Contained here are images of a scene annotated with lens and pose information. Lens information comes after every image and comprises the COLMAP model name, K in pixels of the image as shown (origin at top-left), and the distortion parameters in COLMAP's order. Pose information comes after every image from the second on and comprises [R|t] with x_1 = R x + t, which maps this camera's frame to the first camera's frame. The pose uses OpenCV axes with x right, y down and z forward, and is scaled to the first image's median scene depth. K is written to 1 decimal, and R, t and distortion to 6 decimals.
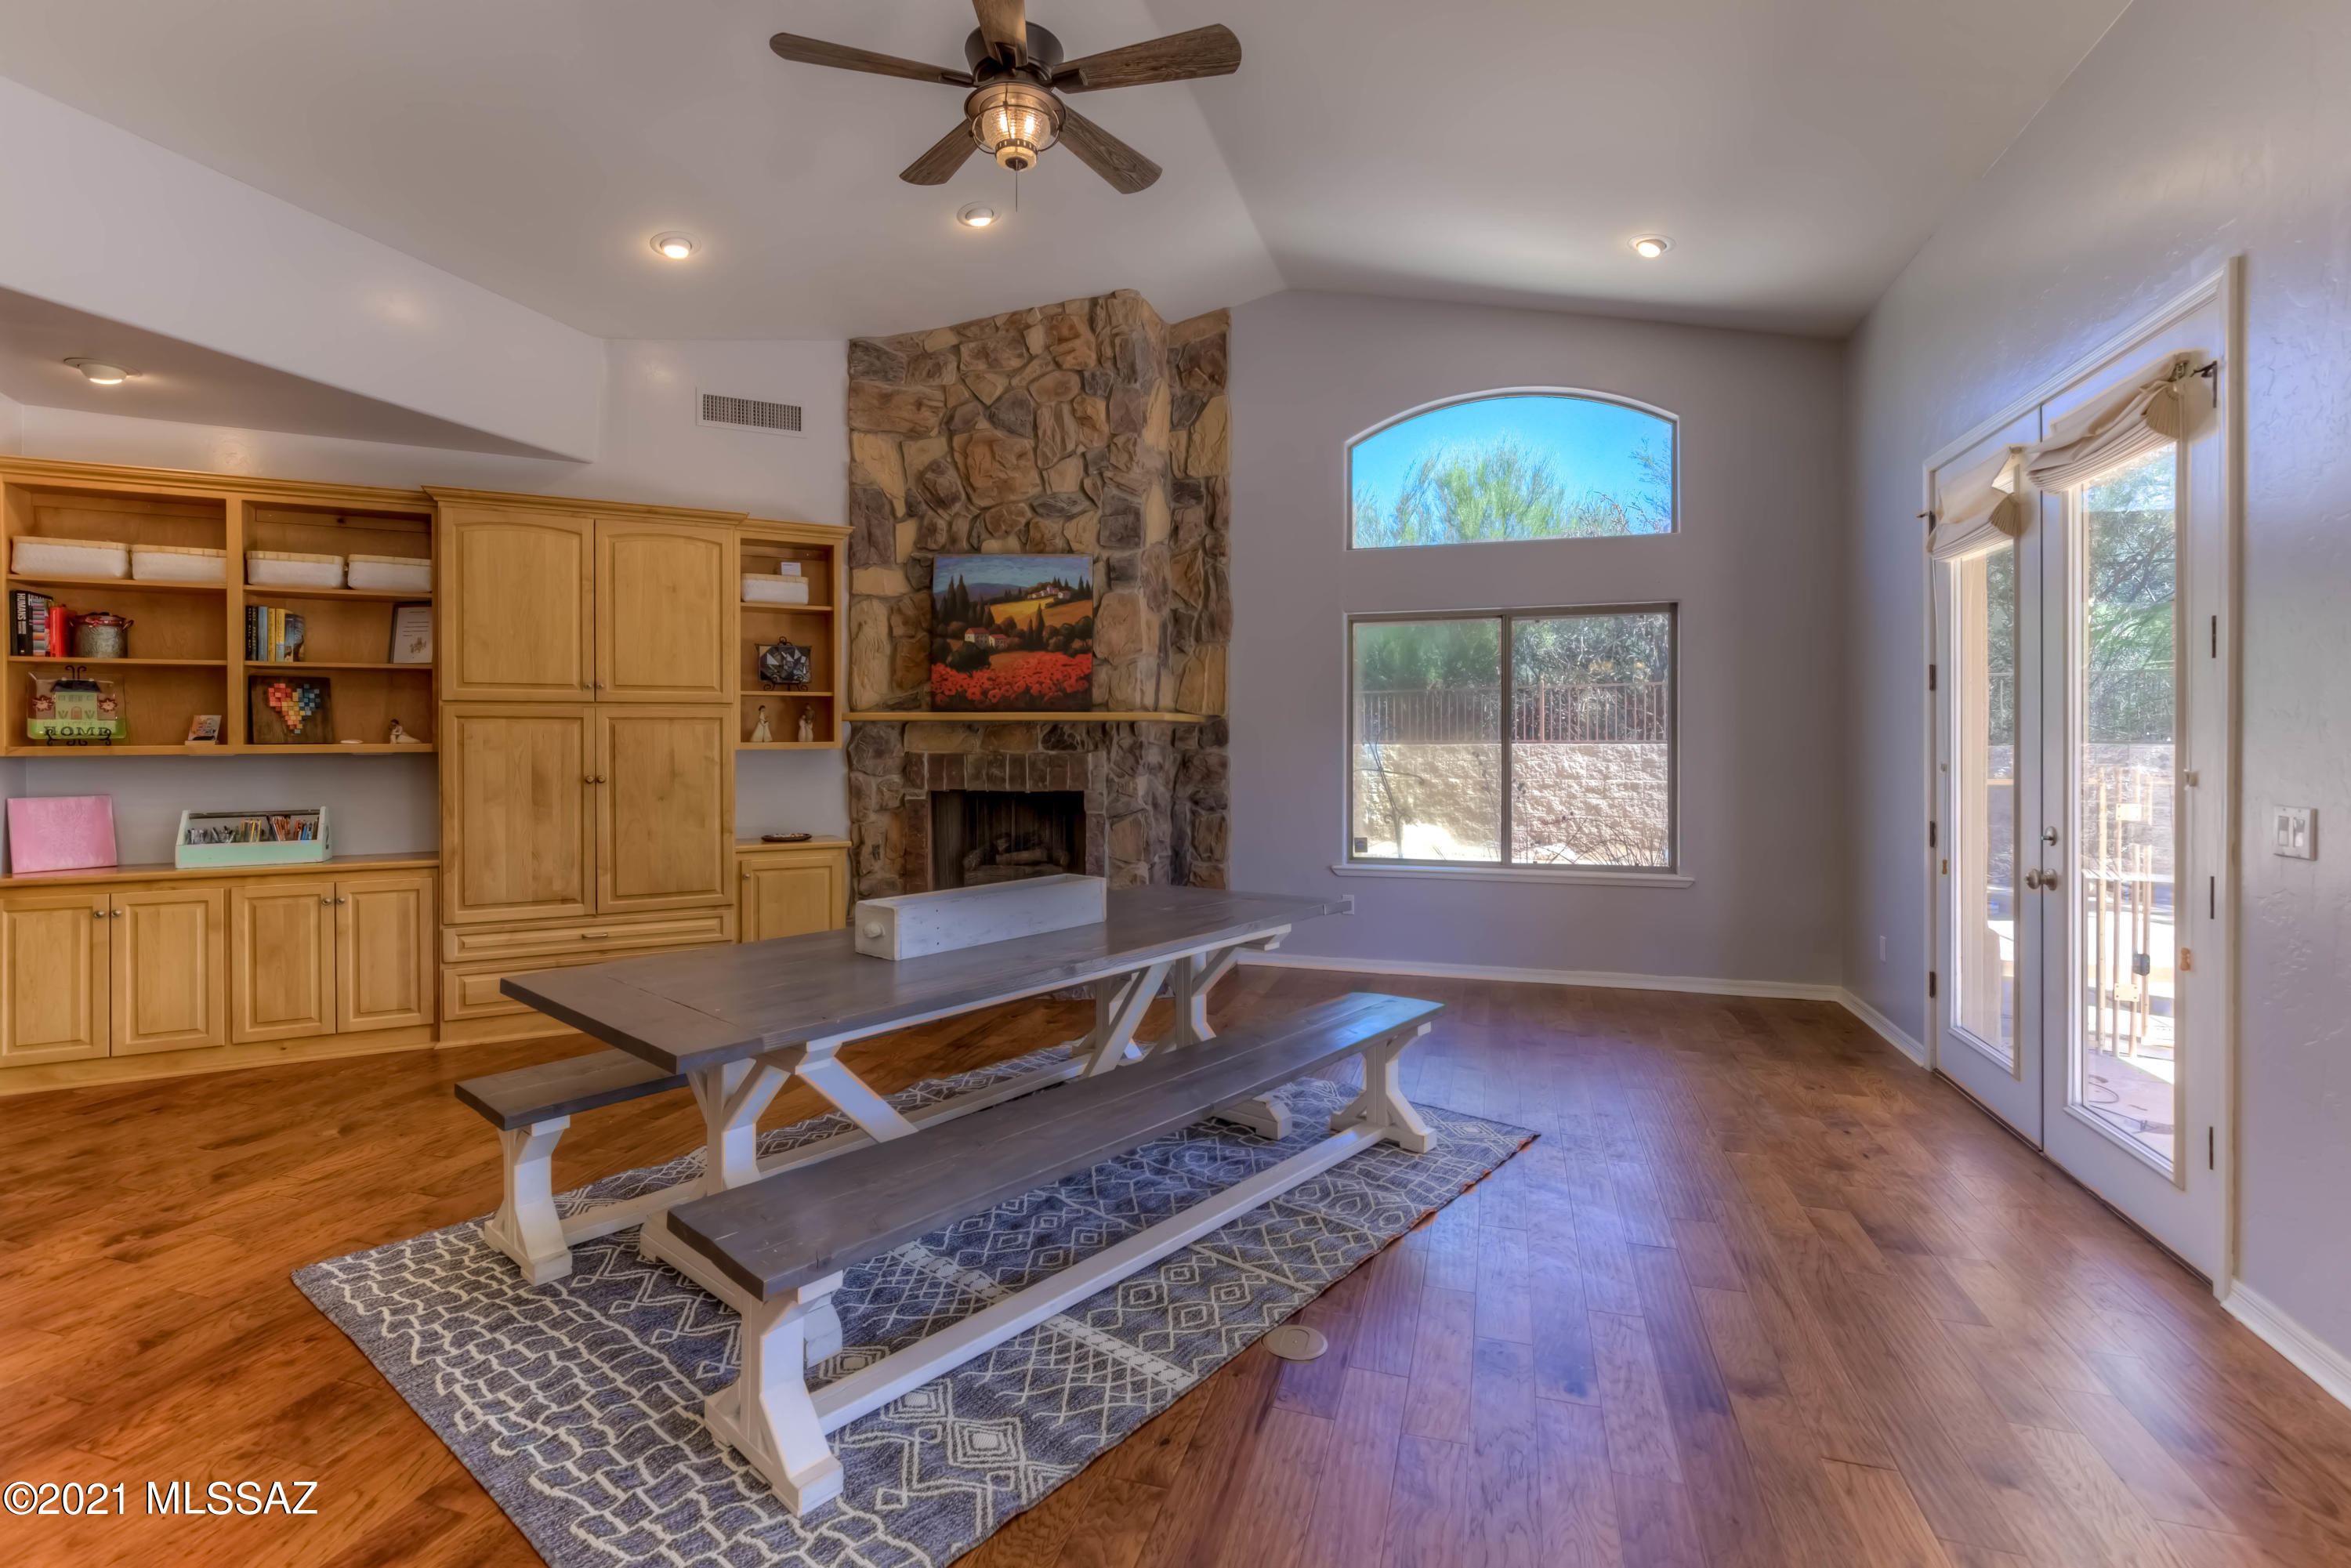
lens RADIAL K [[1103.2, 0, 1161.4], [0, 1103.2, 732.6], [0, 0, 1]] dist [-0.003004, -0.000010]
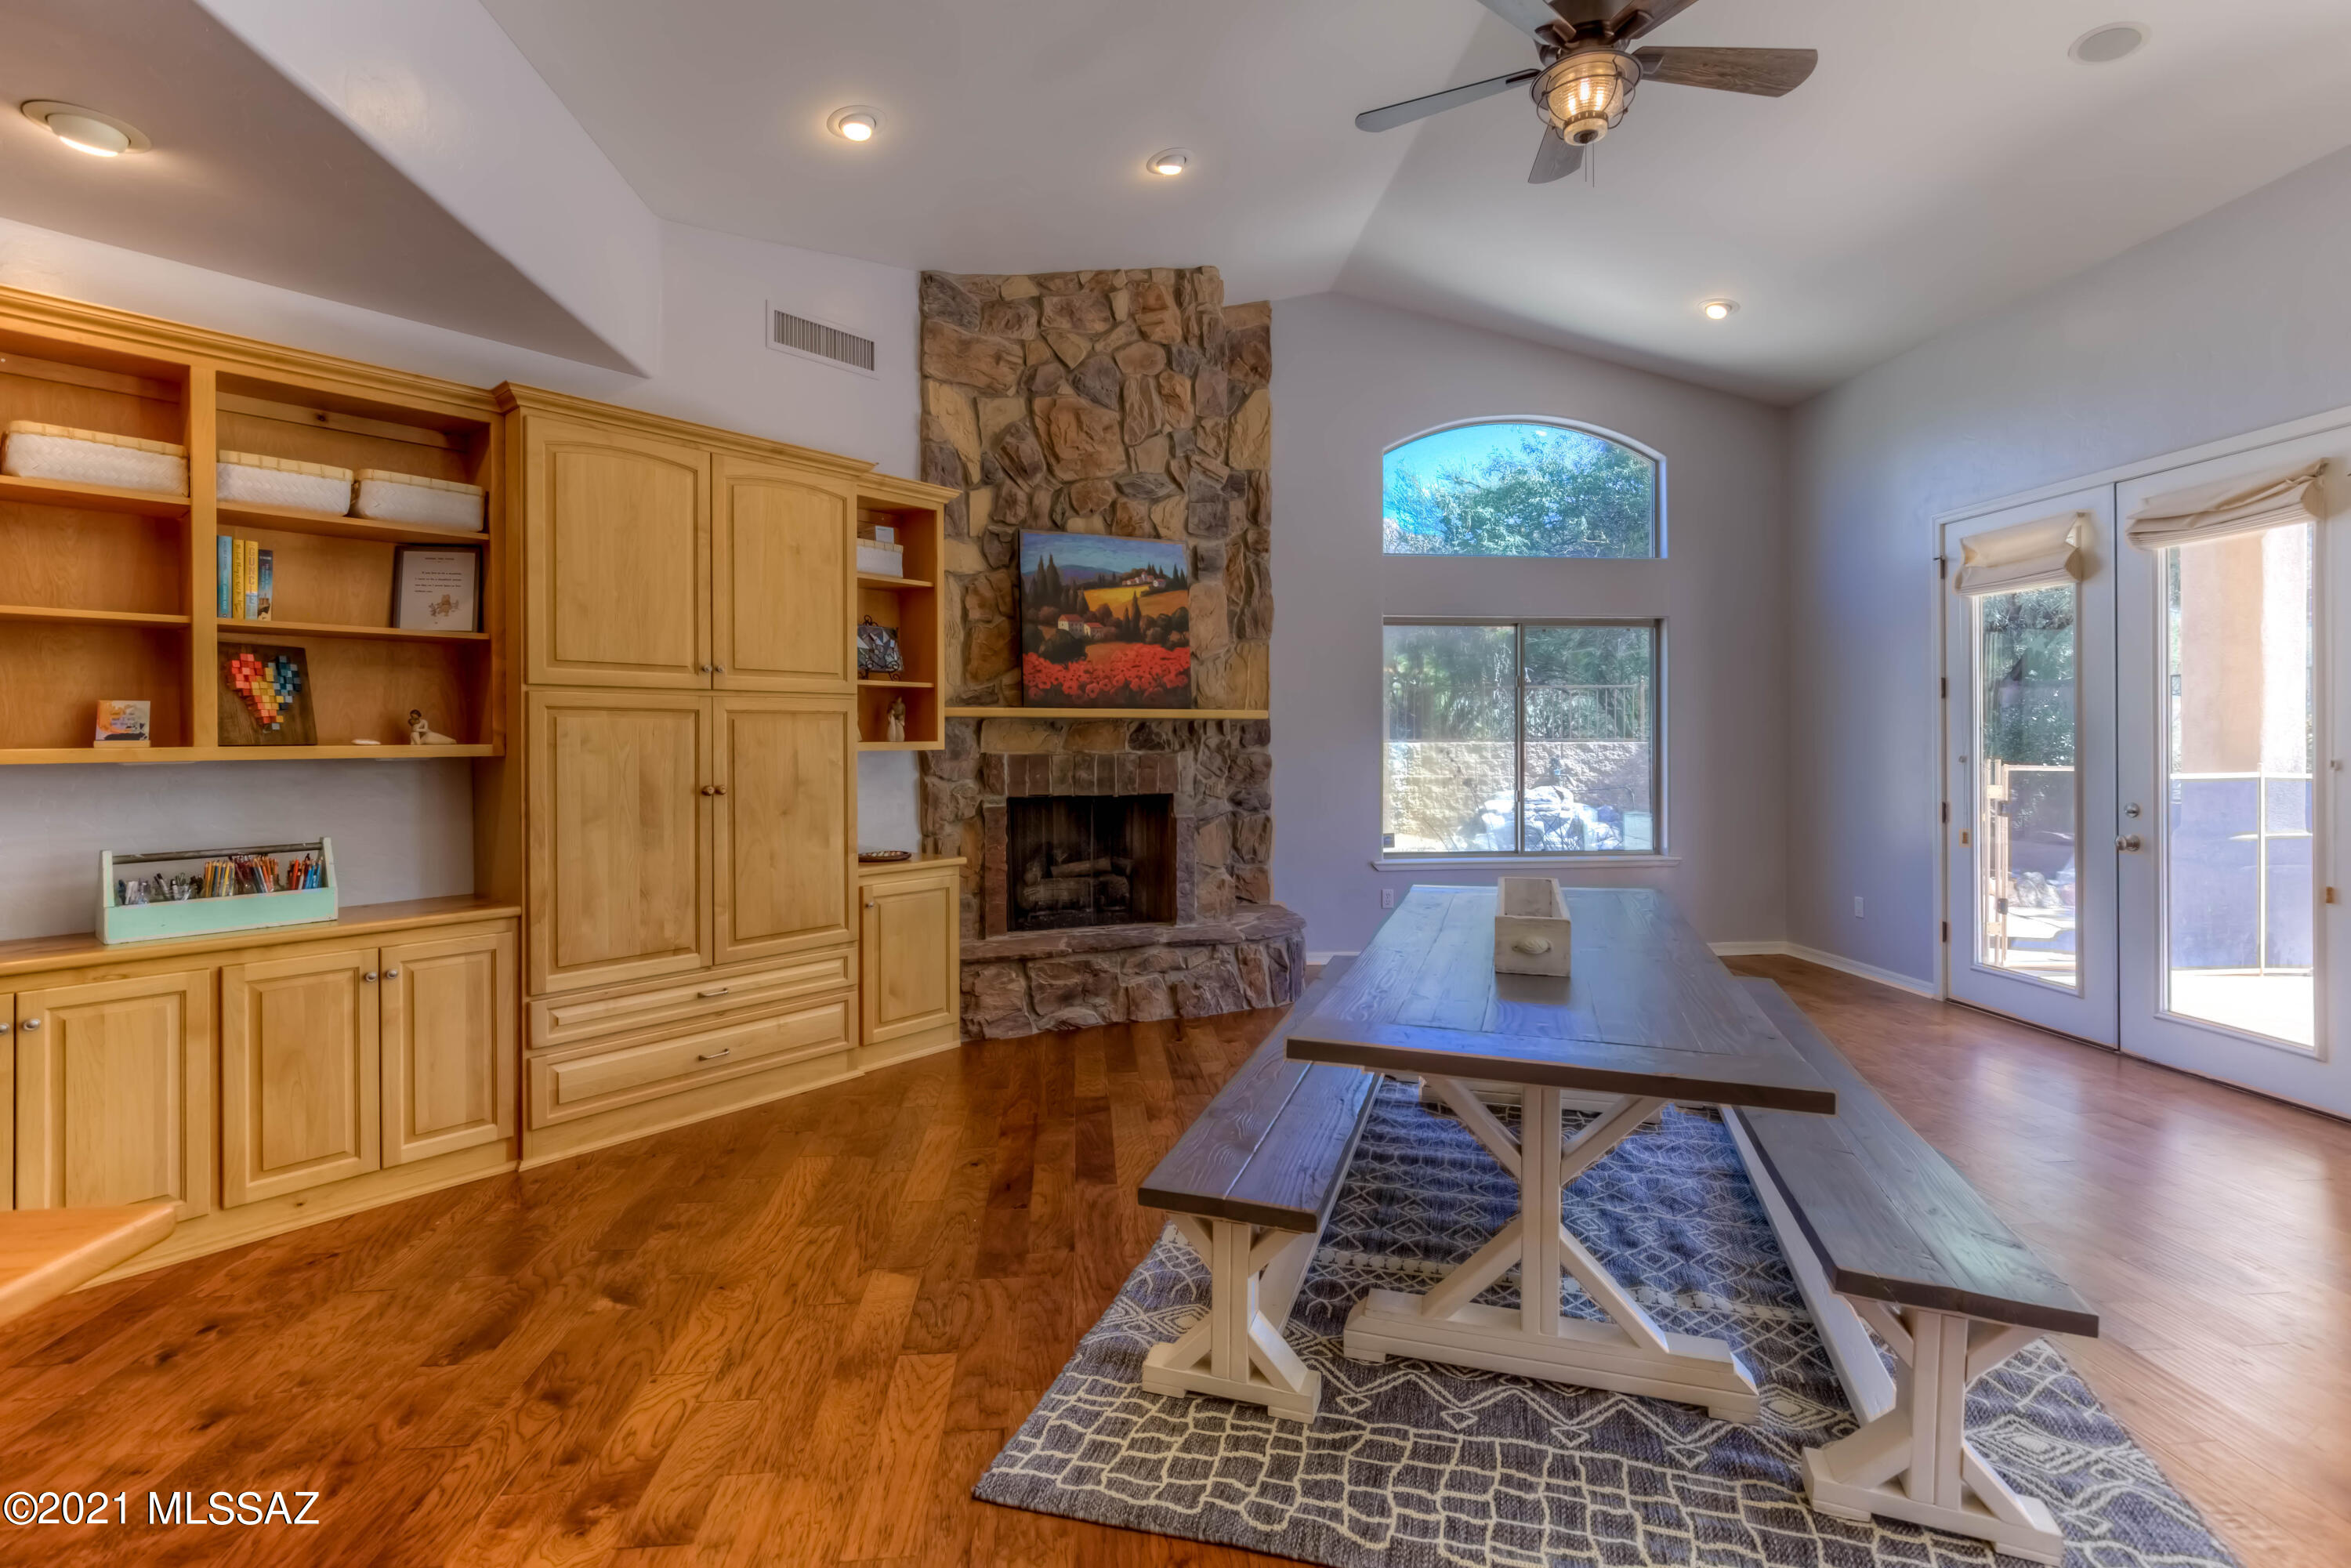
lens RADIAL K [[1100.7, 0, 1205.5], [0, 1100.7, 729.2], [0, 0, 1]] dist [-0.003322, -0.000366]
pose [[0.918825, 0.002335, 0.394659, -0.416814], [-0.000929, 0.999993, -0.003753, 0.001858], [-0.394665, 0.003081, 0.918820, 0.130666]]
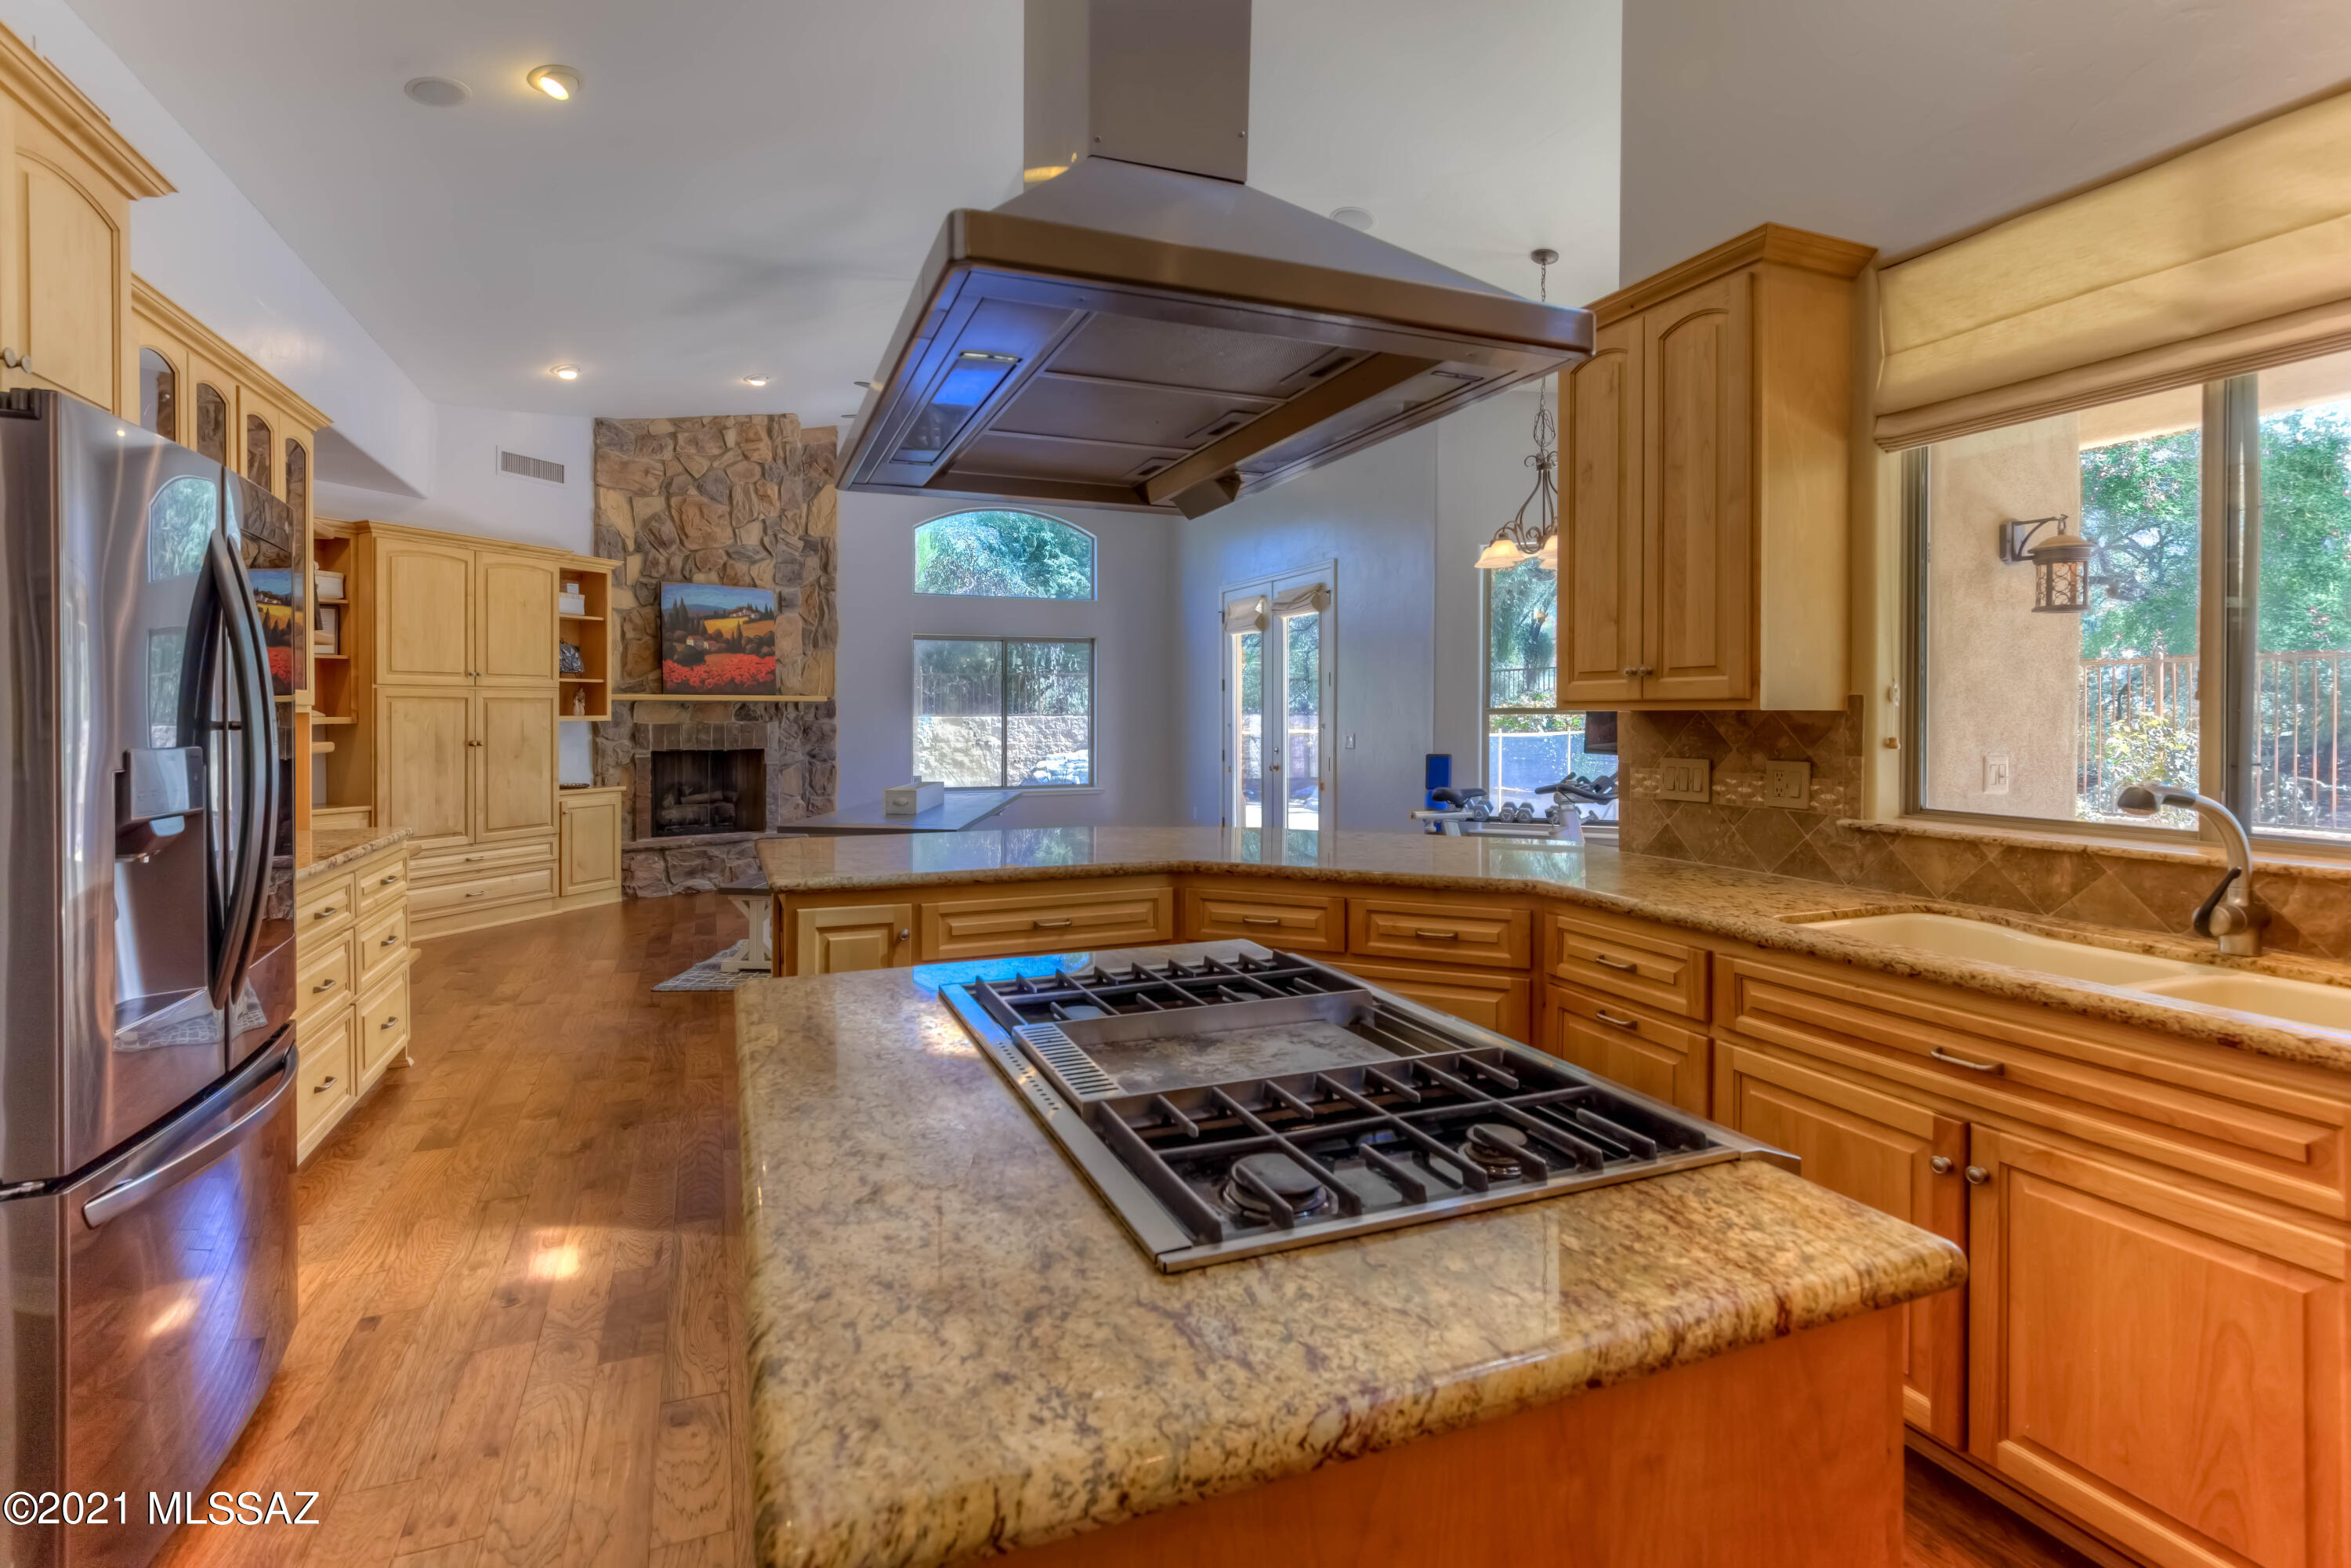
lens RADIAL K [[1094.4, 0, 1137.9], [0, 1094.4, 698.2], [0, 0, 1]] dist [-0.003909, -0.000135]
pose [[0.787392, 0.007859, 0.616403, -0.583194], [-0.002812, 0.999954, -0.009156, -0.002576], [-0.616447, 0.005476, 0.787378, -0.464091]]
